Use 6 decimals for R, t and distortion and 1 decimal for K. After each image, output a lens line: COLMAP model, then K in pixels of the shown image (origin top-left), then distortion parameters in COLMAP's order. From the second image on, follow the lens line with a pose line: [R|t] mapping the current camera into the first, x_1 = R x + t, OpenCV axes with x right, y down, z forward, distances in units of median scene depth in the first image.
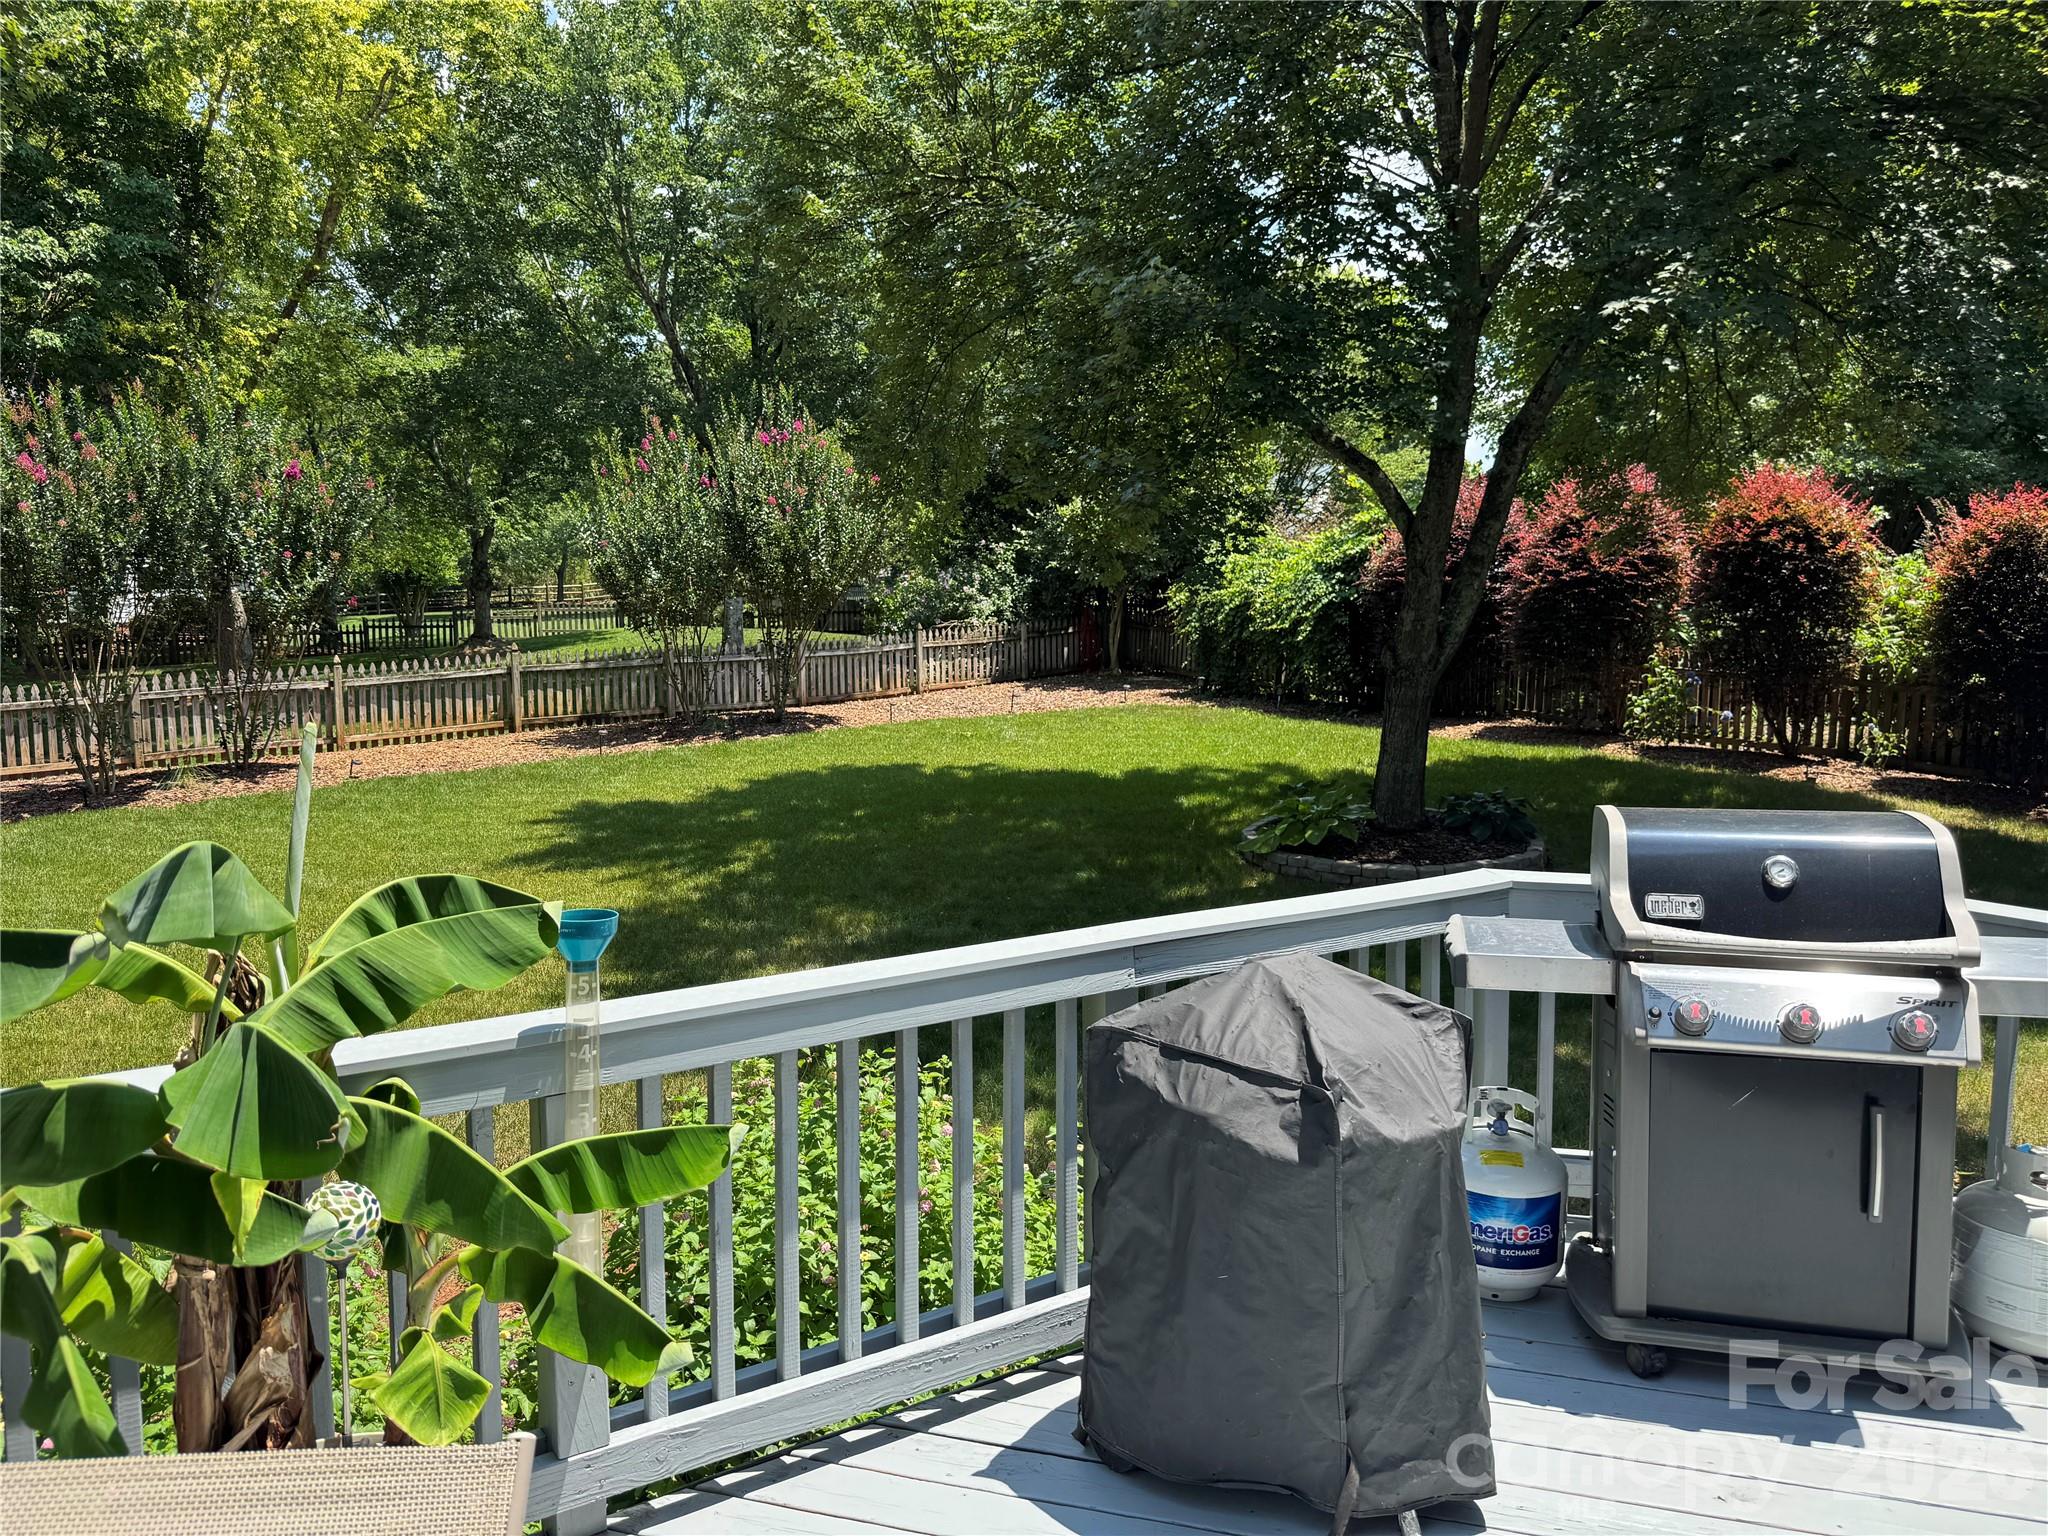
lens RADIAL K [[1448.9, 0, 1020.8], [0, 1448.9, 752.0], [0, 0, 1]] dist [0.030528, -0.038215]
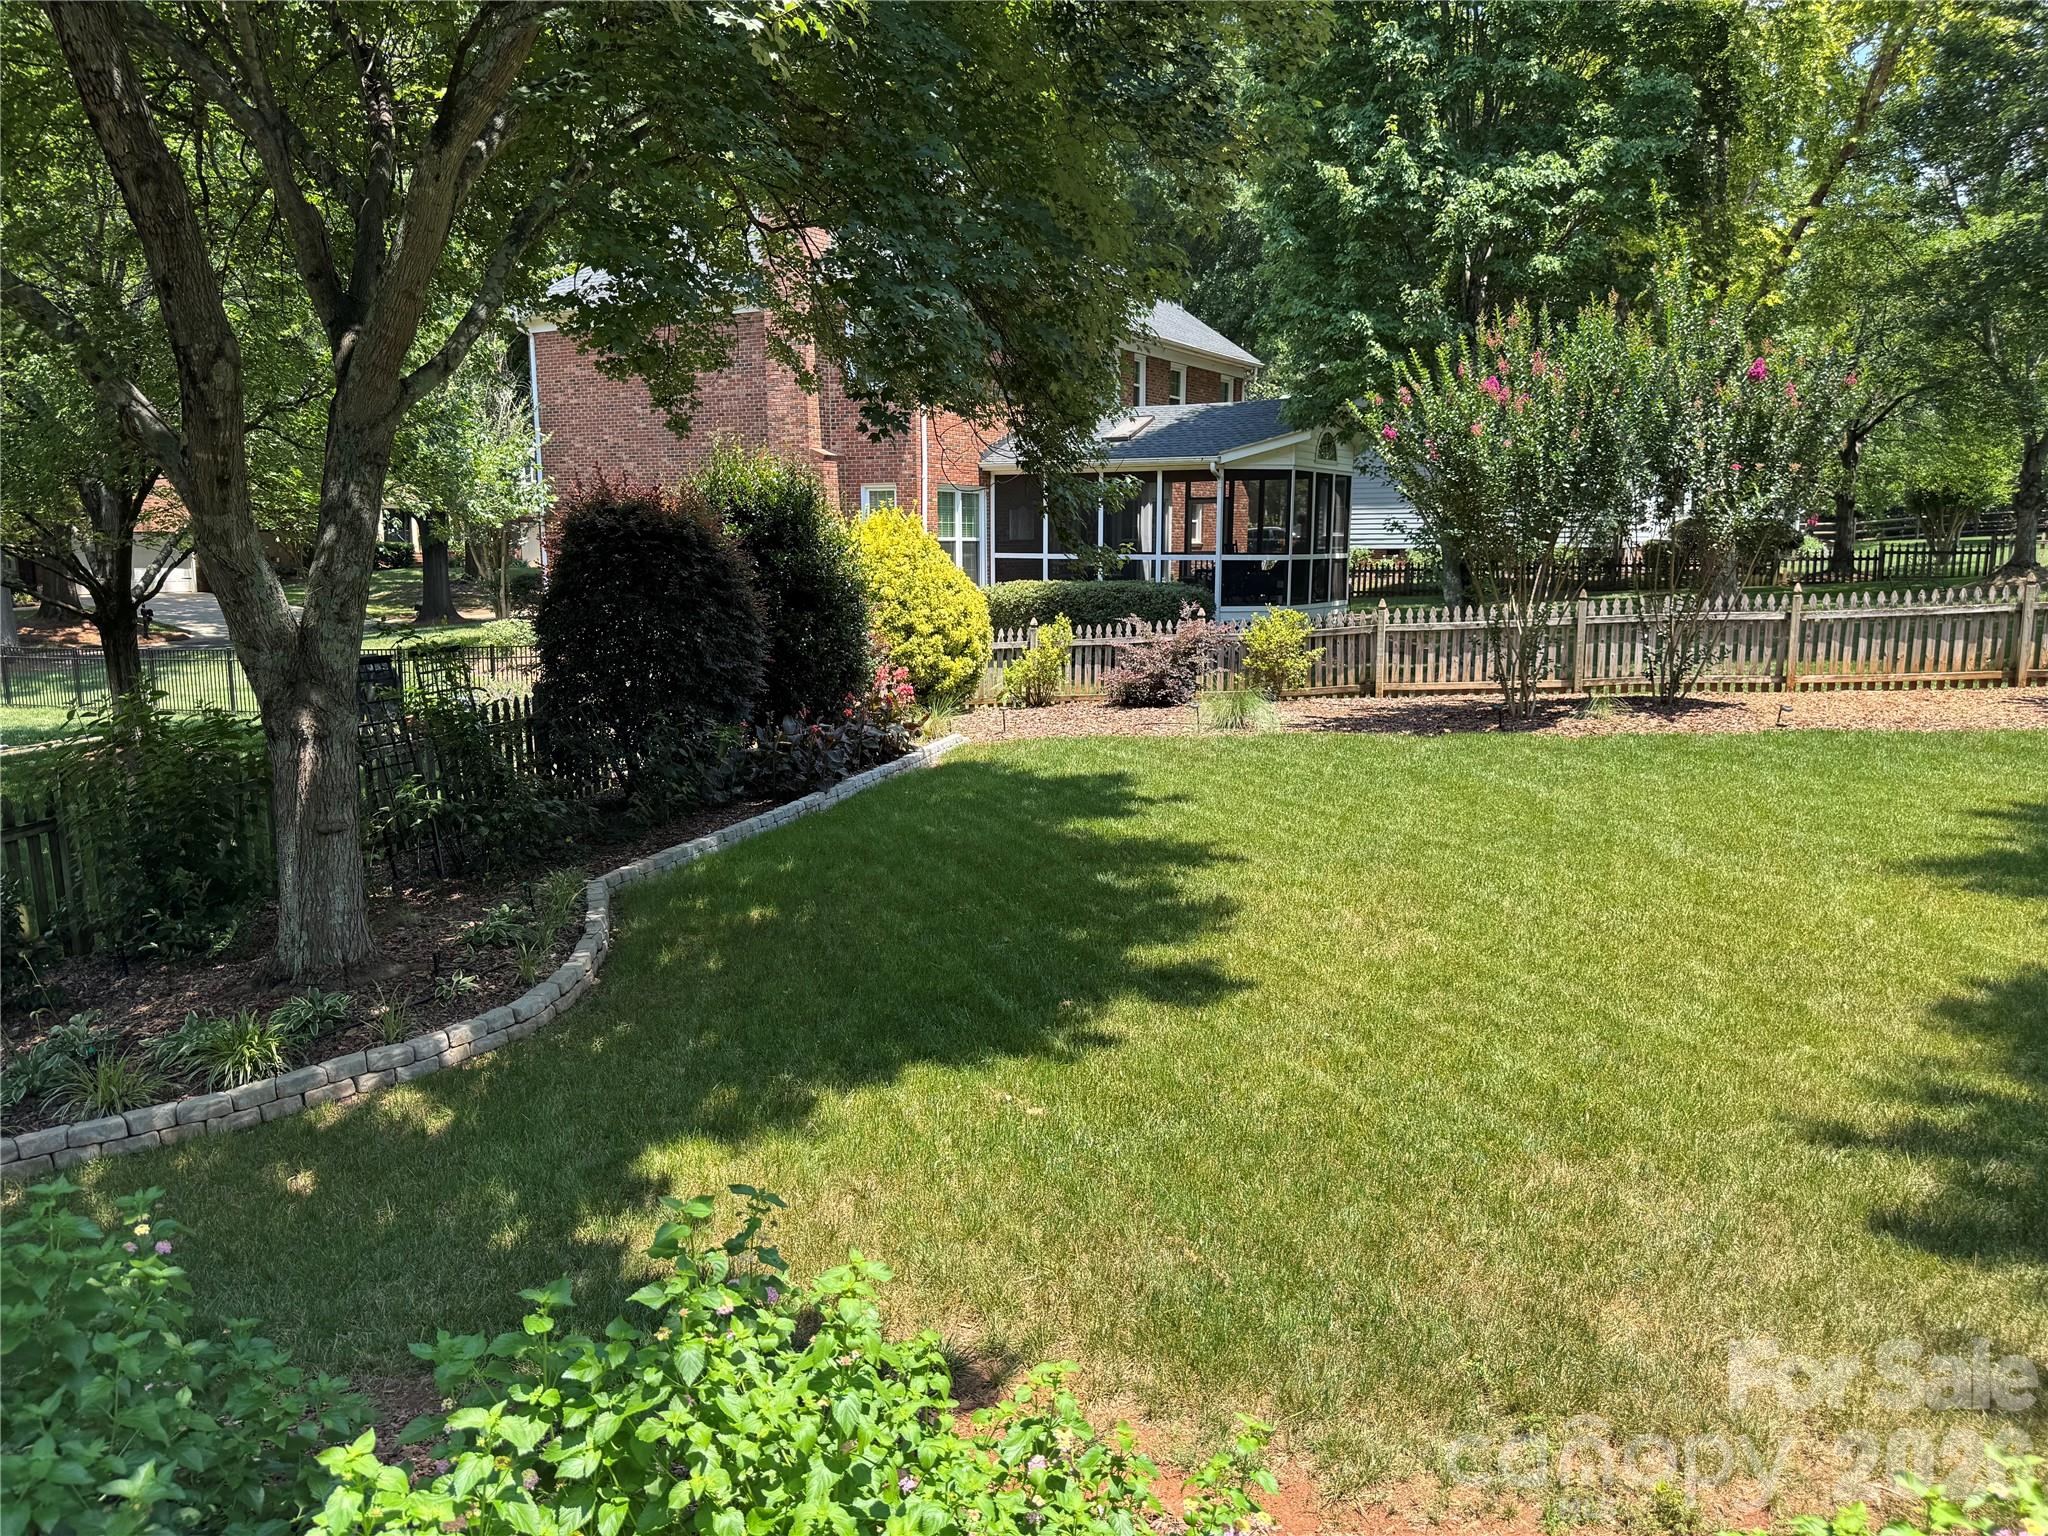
lens RADIAL K [[1443.0, 0, 1025.0], [0, 1443.0, 772.7], [0, 0, 1]] dist [0.041267, -0.060992]
pose [[0.565564, 0.130082, -0.814381, -0.002853], [-0.077286, 0.991496, 0.104700, -0.008704], [0.821075, 0.003726, 0.570808, 0.112969]]
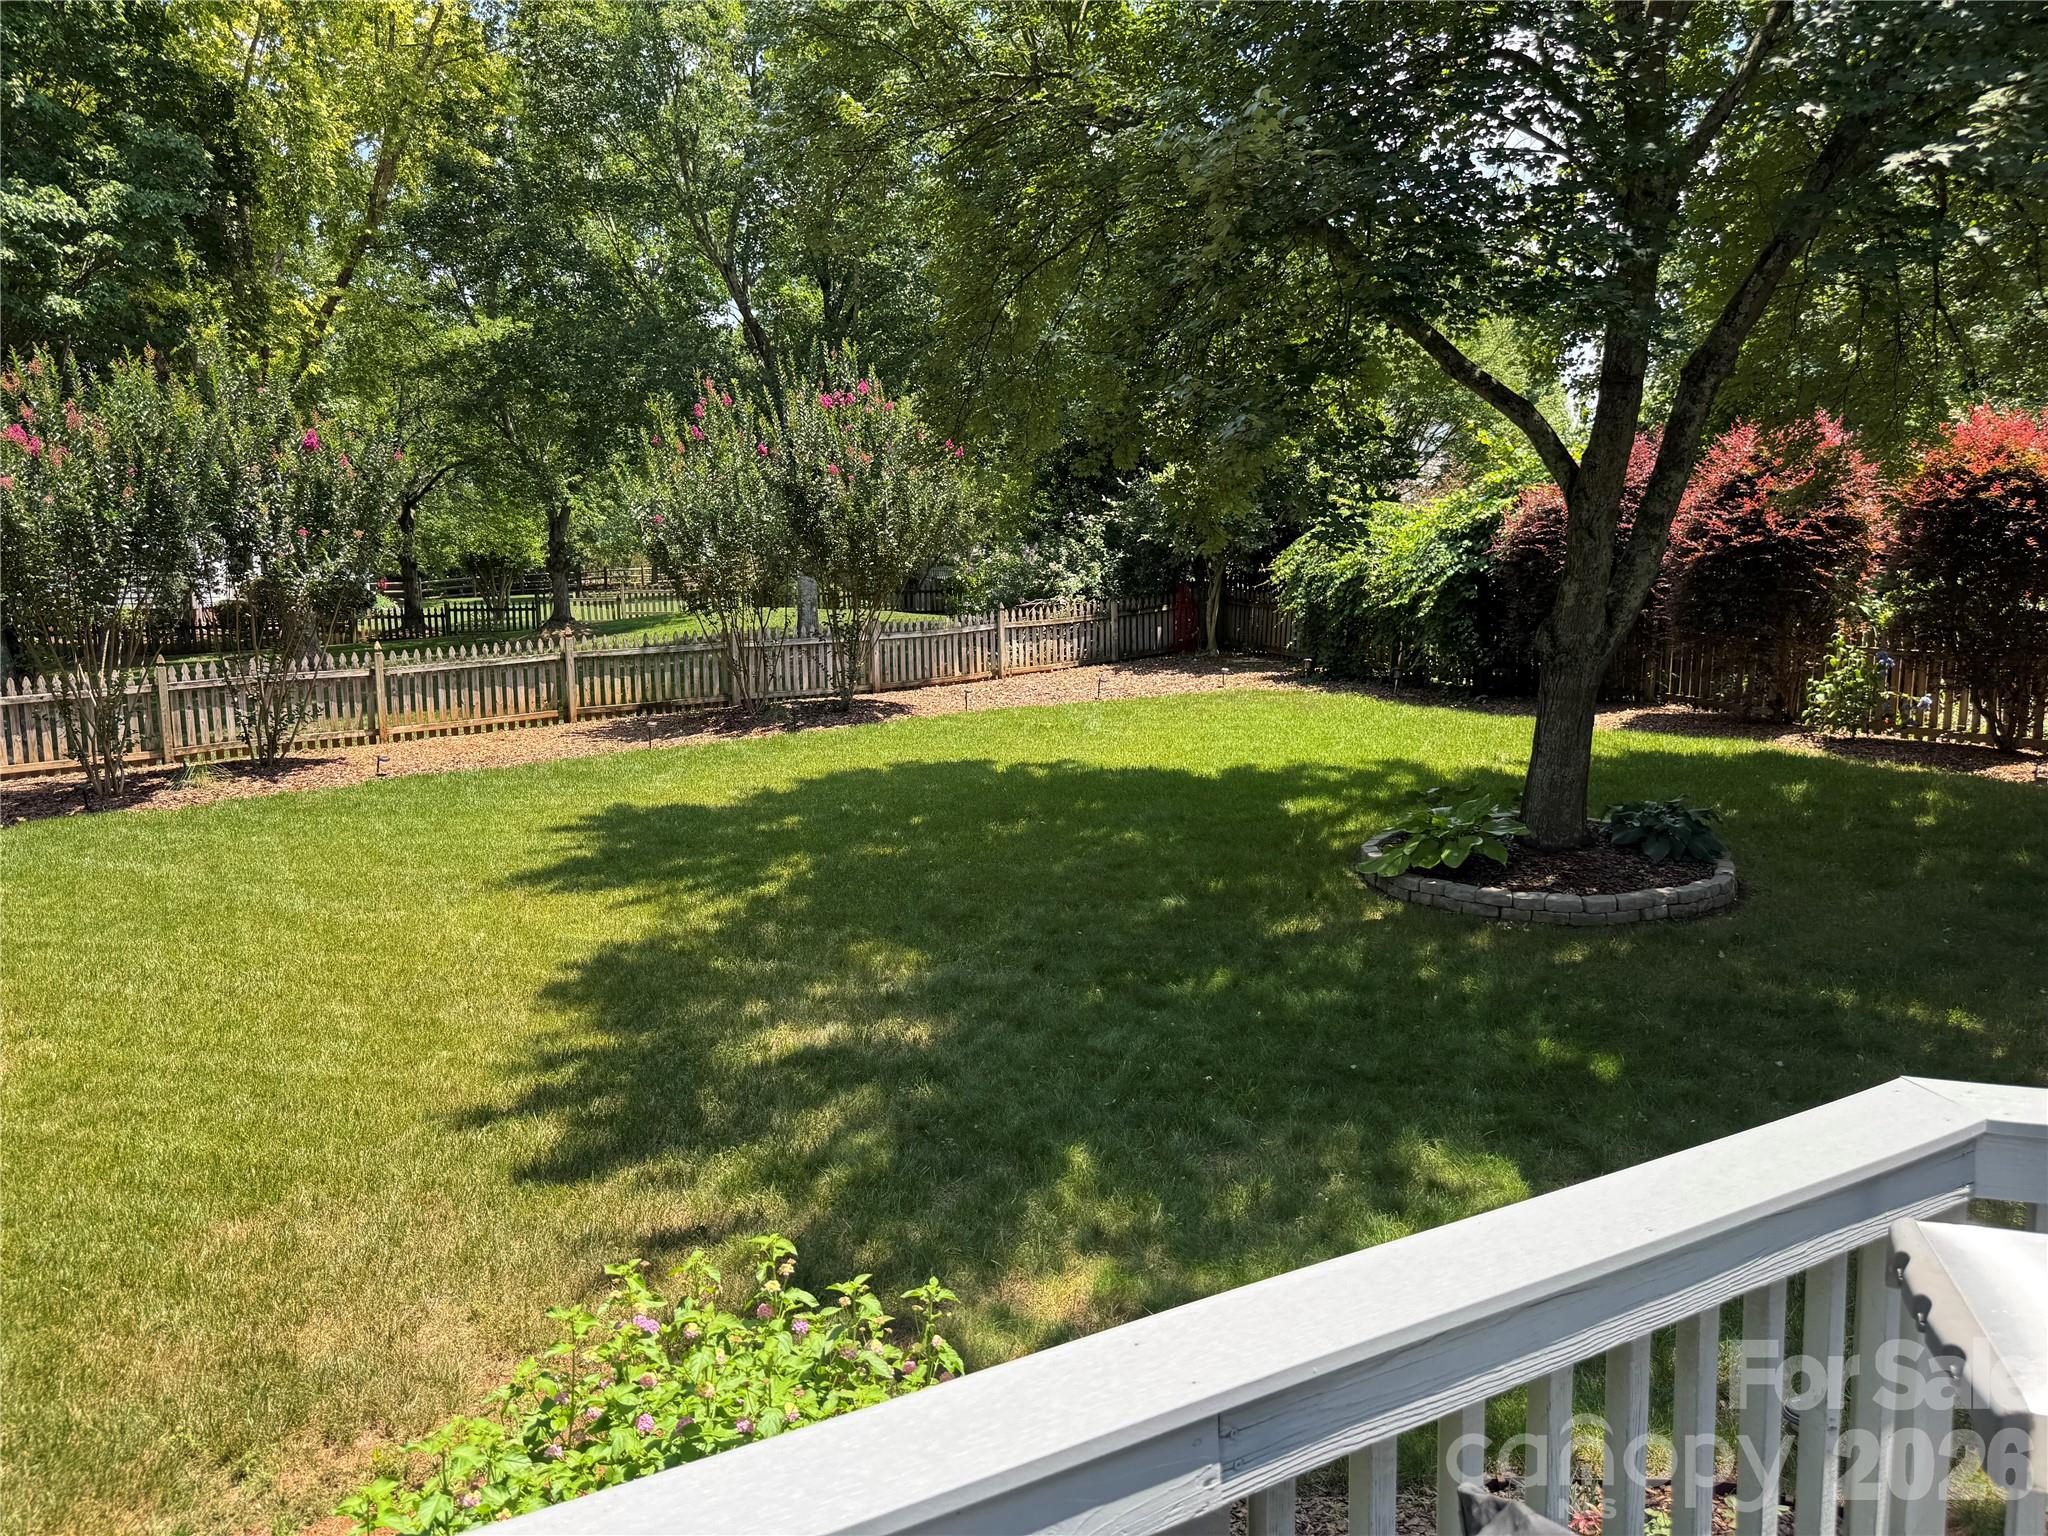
lens RADIAL K [[1443.0, 0, 1025.0], [0, 1443.0, 772.7], [0, 0, 1]] dist [0.041267, -0.060992]
pose [[0.997847, -0.000302, -0.065580, 0.007813], [0.002231, 0.999567, 0.029340, -0.008490], [0.065542, -0.029423, 0.997416, 0.092208]]
